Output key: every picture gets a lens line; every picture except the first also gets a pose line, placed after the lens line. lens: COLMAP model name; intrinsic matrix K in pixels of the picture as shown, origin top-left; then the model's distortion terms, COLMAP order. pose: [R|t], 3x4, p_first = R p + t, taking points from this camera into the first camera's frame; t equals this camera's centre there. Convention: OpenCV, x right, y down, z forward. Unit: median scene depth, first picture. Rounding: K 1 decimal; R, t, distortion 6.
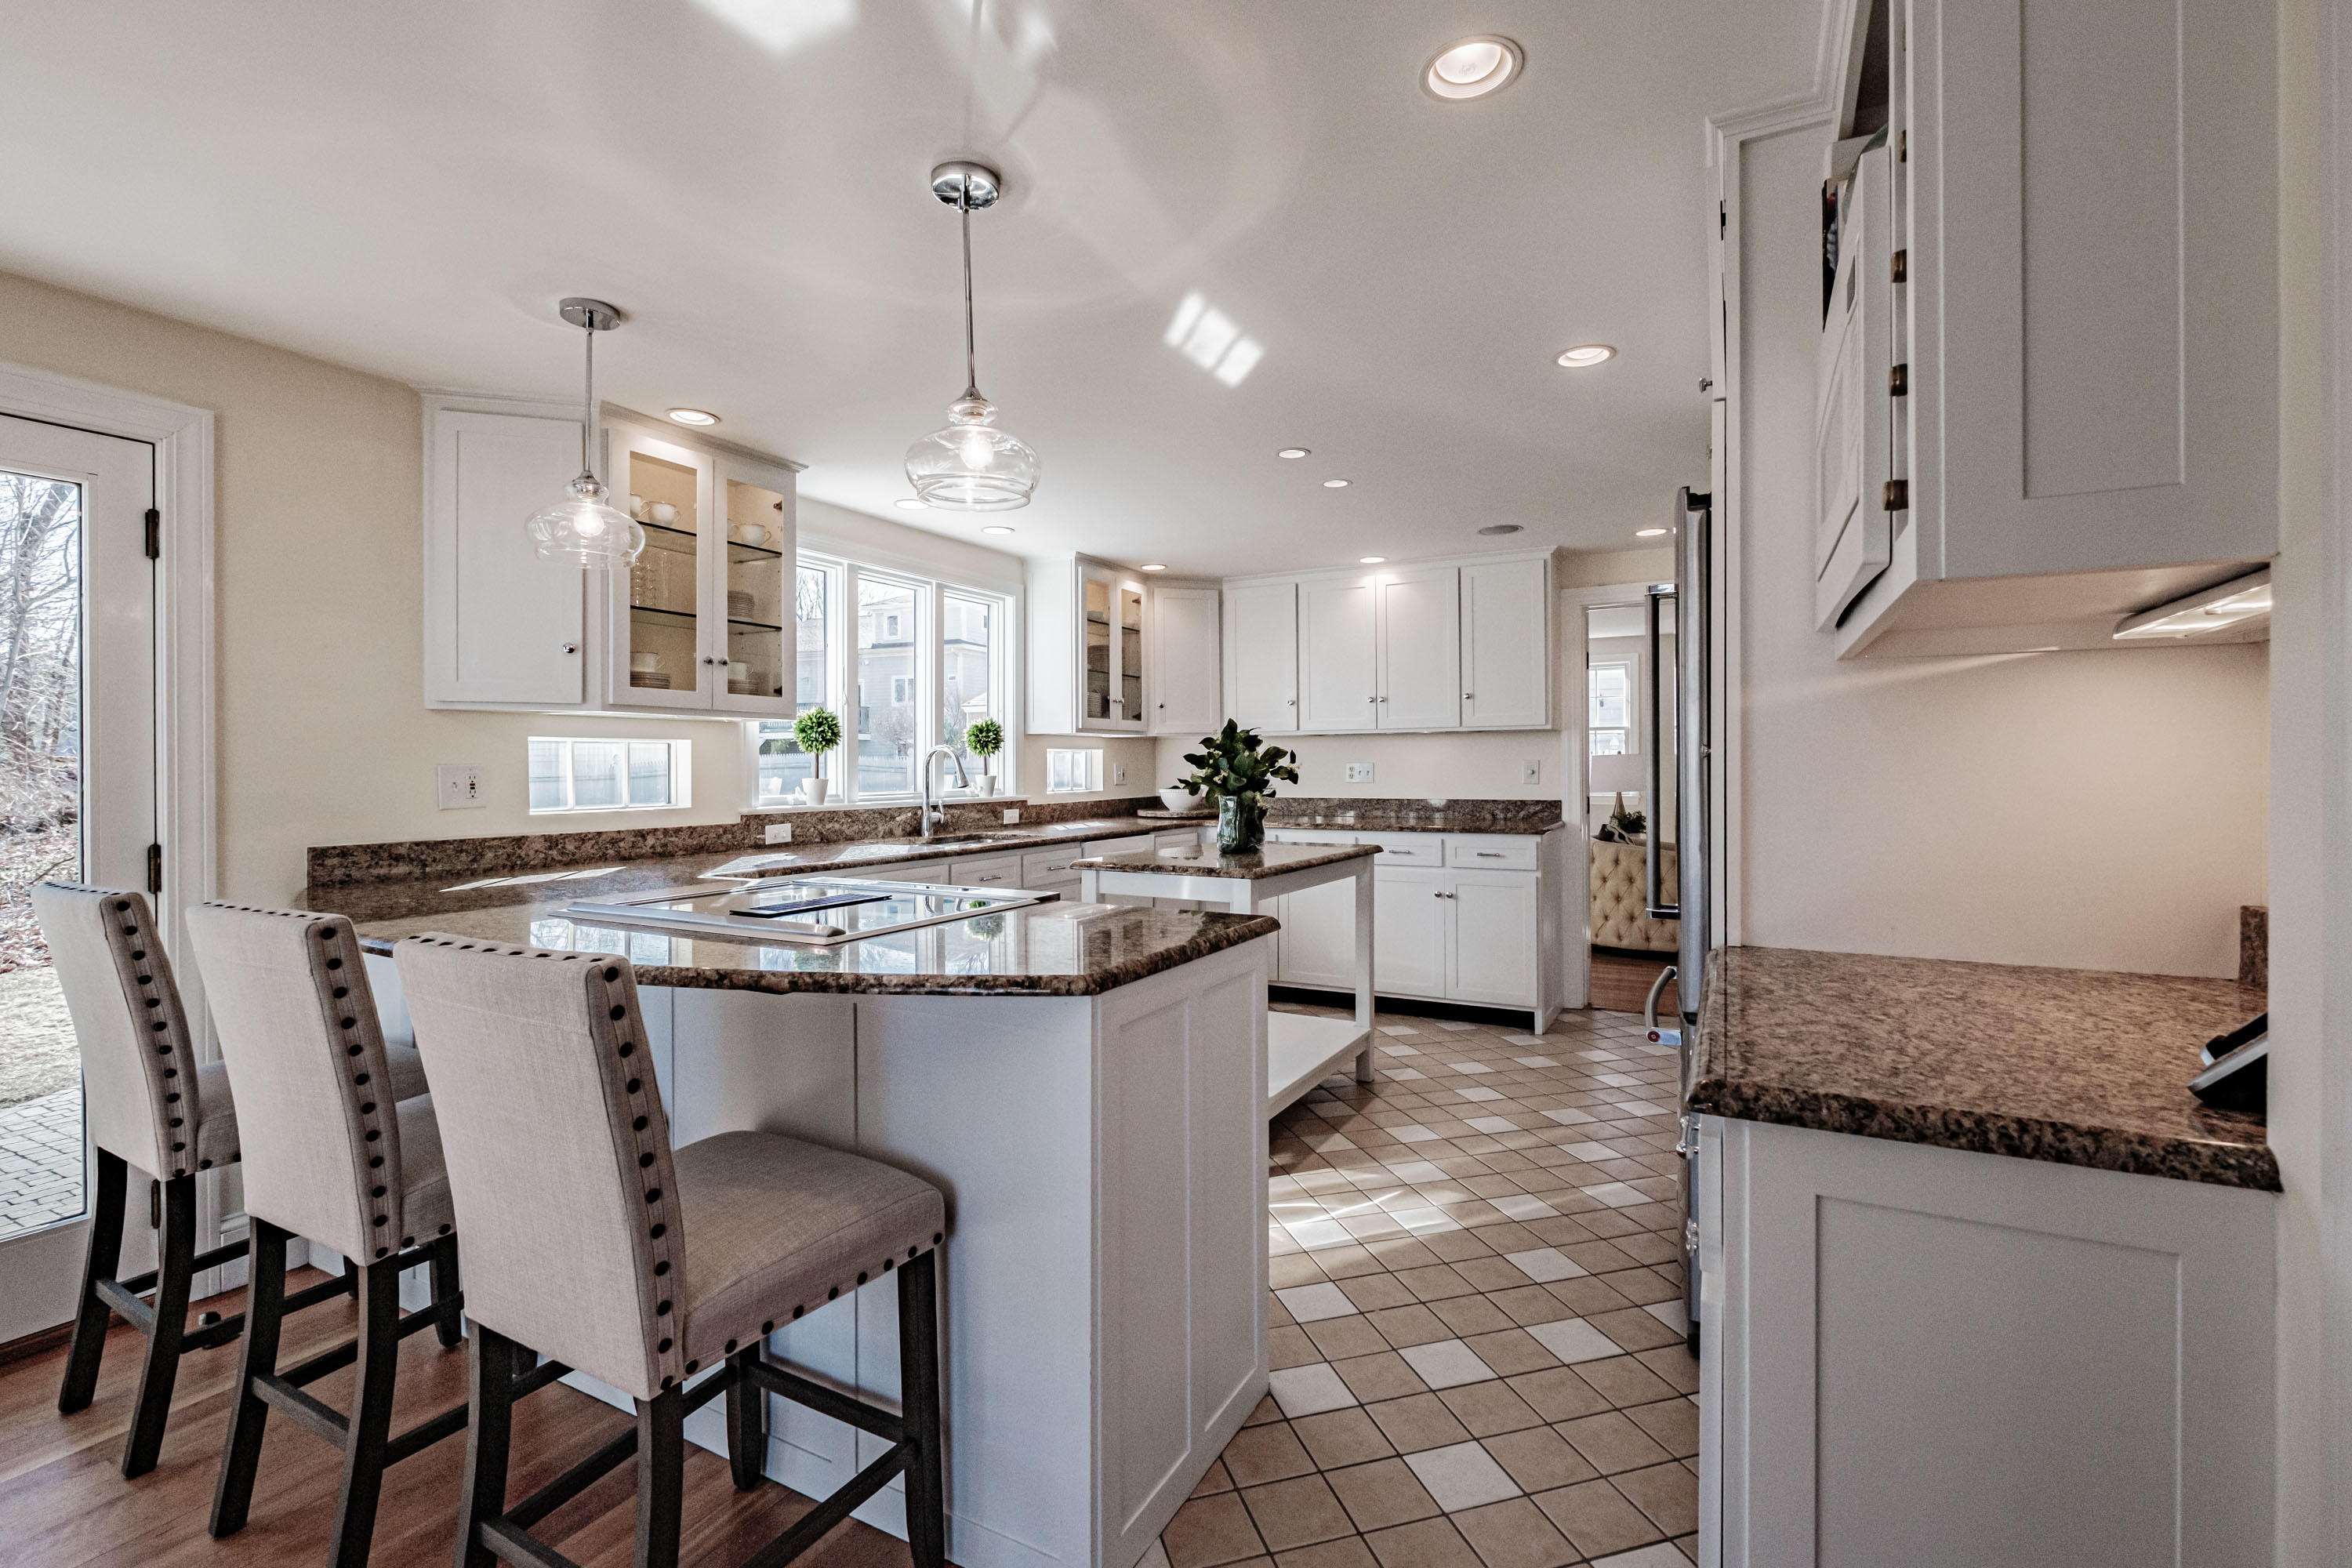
lens RADIAL K [[1030.3, 0, 1171.7], [0, 1030.3, 776.0], [0, 0, 1]] dist [-0.002394, -0.000636]
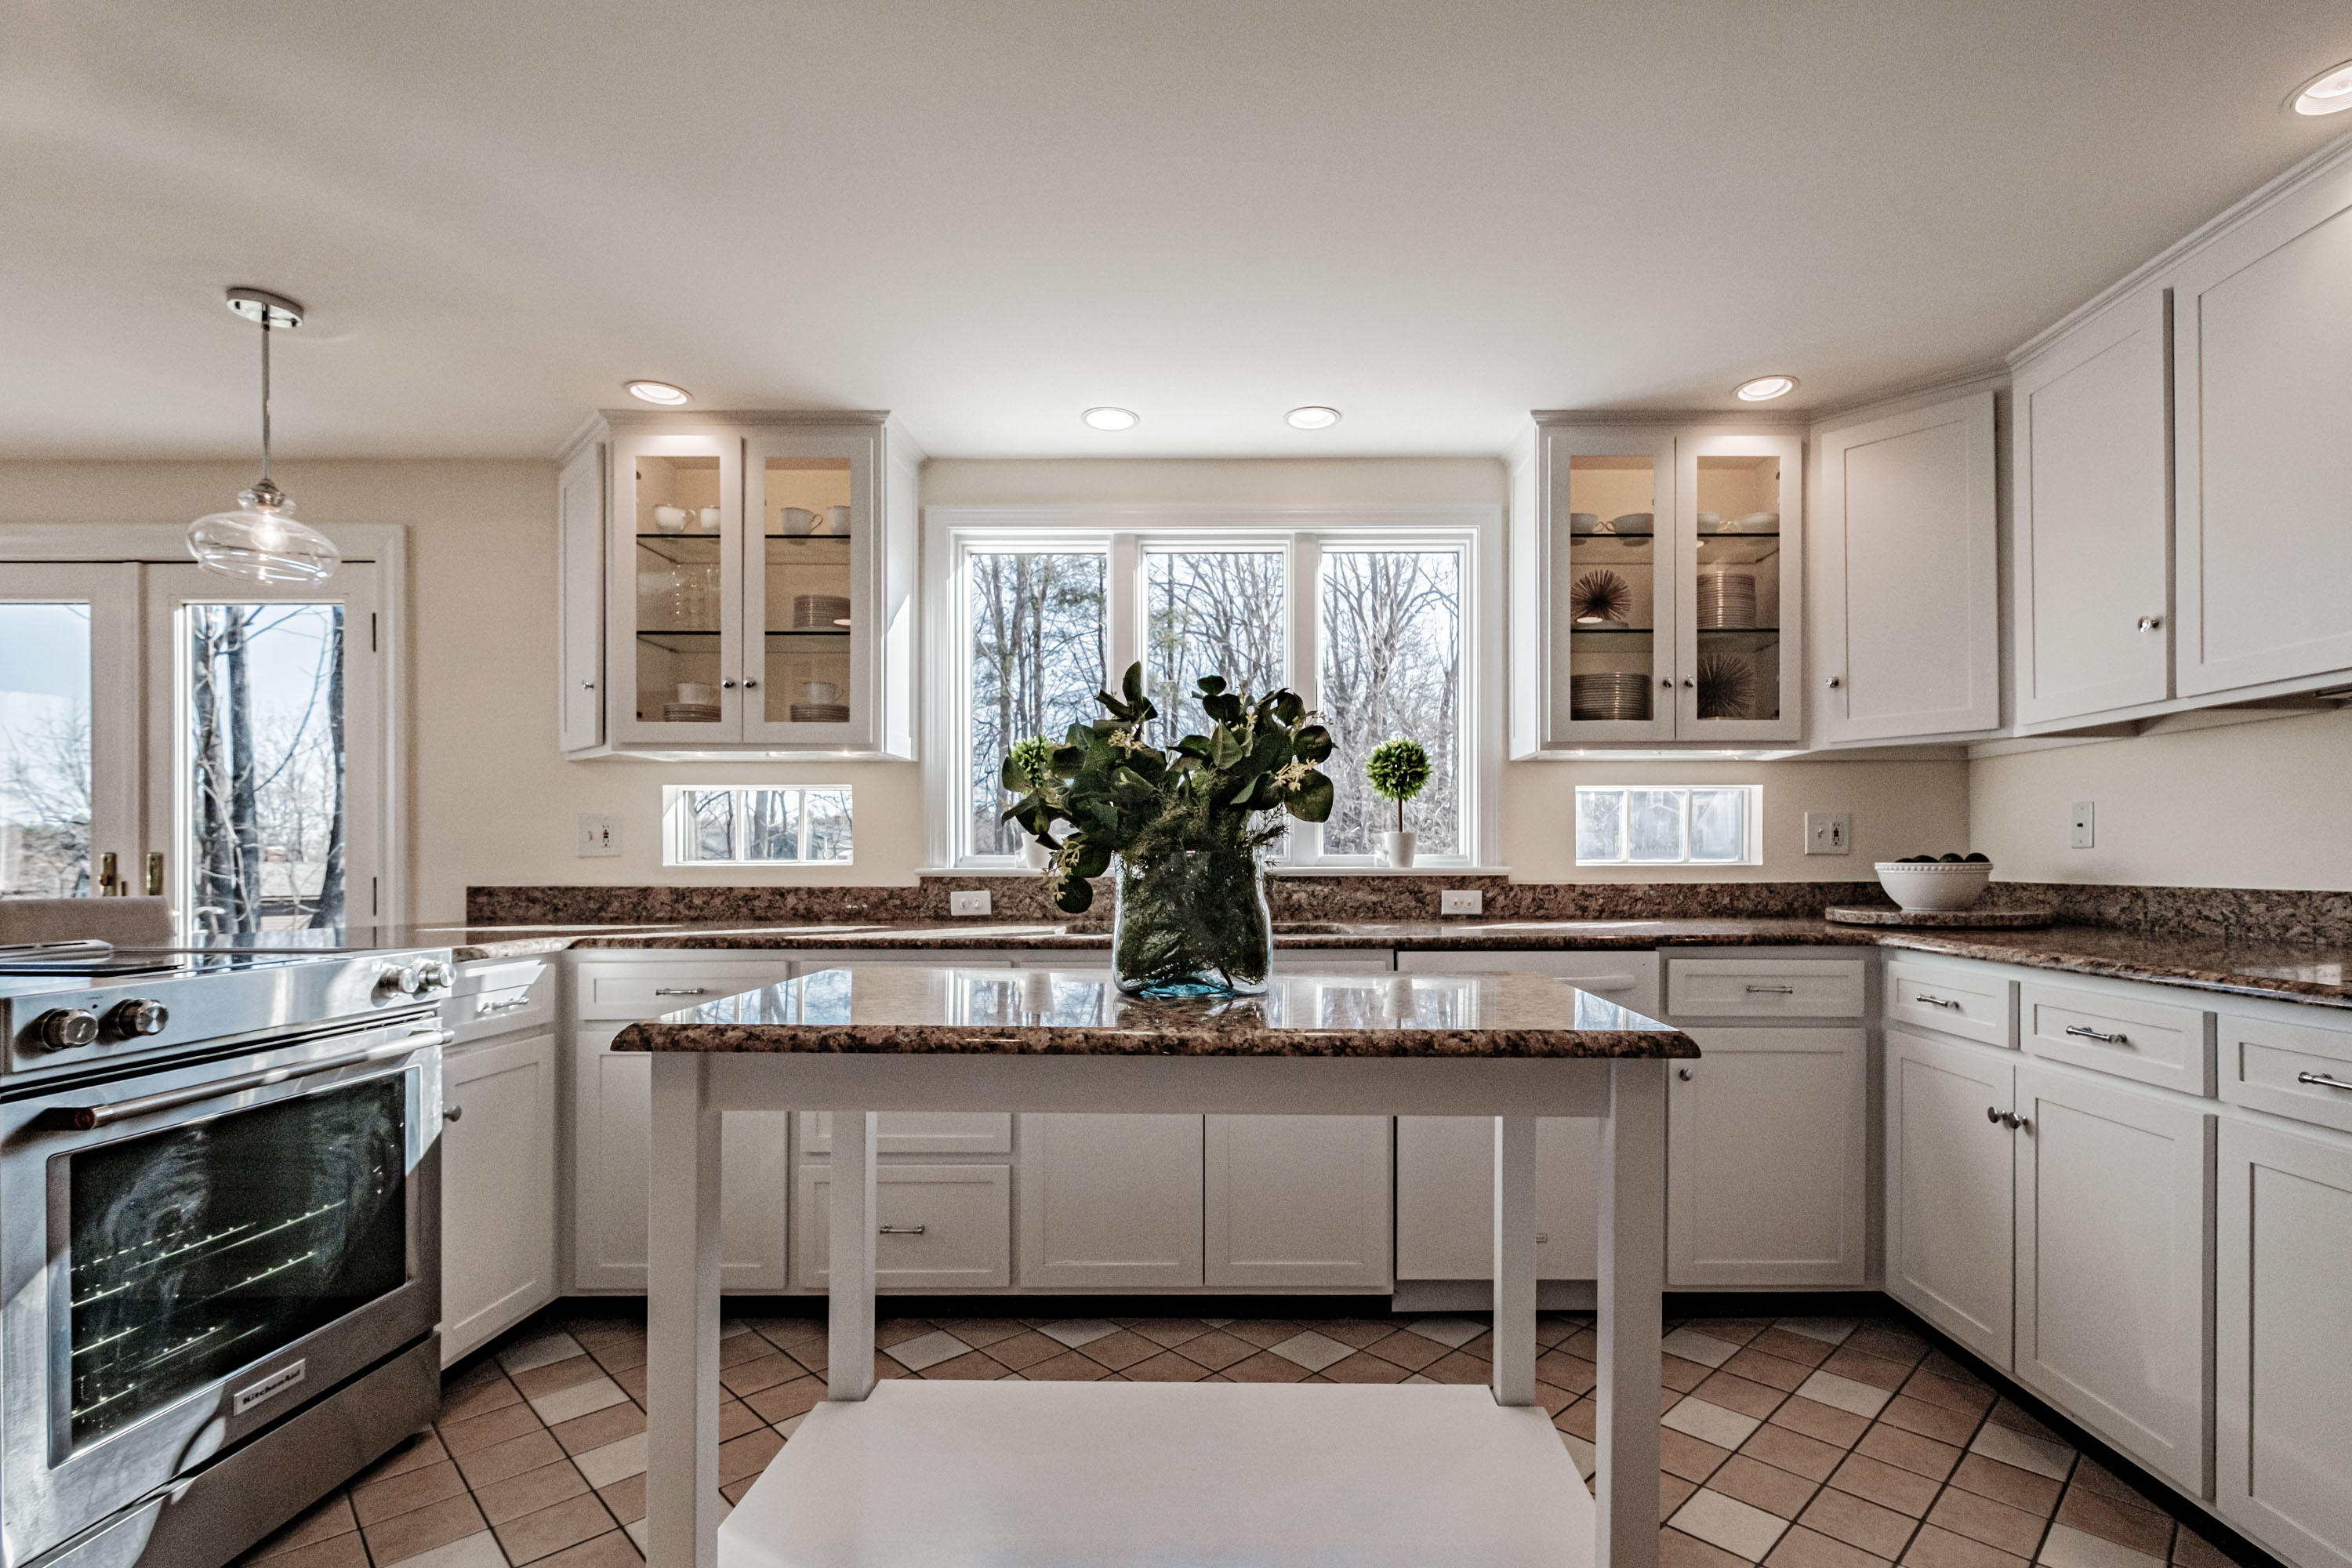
lens RADIAL K [[1030.3, 0, 1191.4], [0, 1030.3, 819.7], [0, 0, 1]] dist [-0.002394, -0.000636]
pose [[0.487537, 0.000849, -0.873102, 0.377951], [-0.008773, 0.999954, -0.003926, -0.004732], [0.873058, 0.009574, 0.487522, 0.784872]]
